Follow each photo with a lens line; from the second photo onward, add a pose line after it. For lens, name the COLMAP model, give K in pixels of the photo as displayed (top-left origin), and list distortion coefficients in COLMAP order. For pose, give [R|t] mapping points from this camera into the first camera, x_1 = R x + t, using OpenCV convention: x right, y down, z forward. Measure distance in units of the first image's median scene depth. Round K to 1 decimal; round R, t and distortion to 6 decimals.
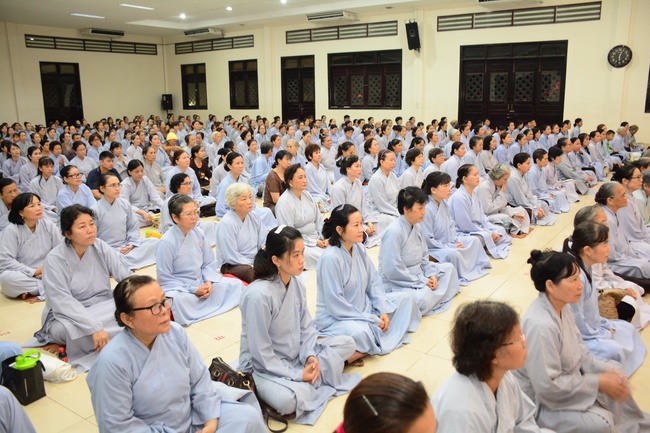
lens RADIAL K [[598.1, 0, 325.0], [0, 598.1, 216.5], [0, 0, 1]] dist [-0.039237, 0.009600]
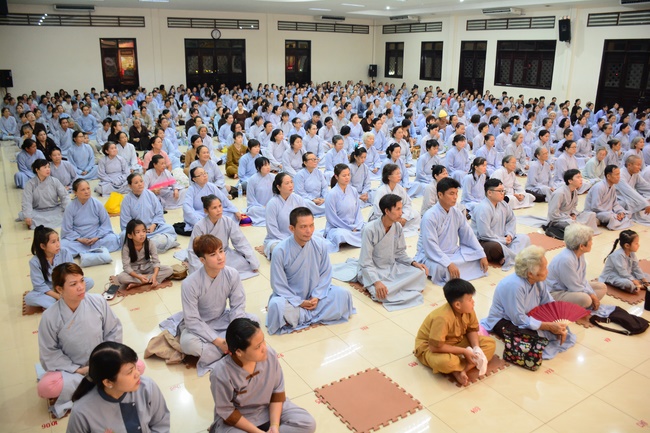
lens RADIAL K [[512.0, 0, 325.0], [0, 512.0, 216.5], [0, 0, 1]] dist [-0.001444, 0.012082]
pose [[0.935024, 0.139591, -0.325952, 0.064200], [-0.108305, 0.987751, 0.112326, 0.009492], [0.337639, -0.069725, 0.938690, -0.145678]]
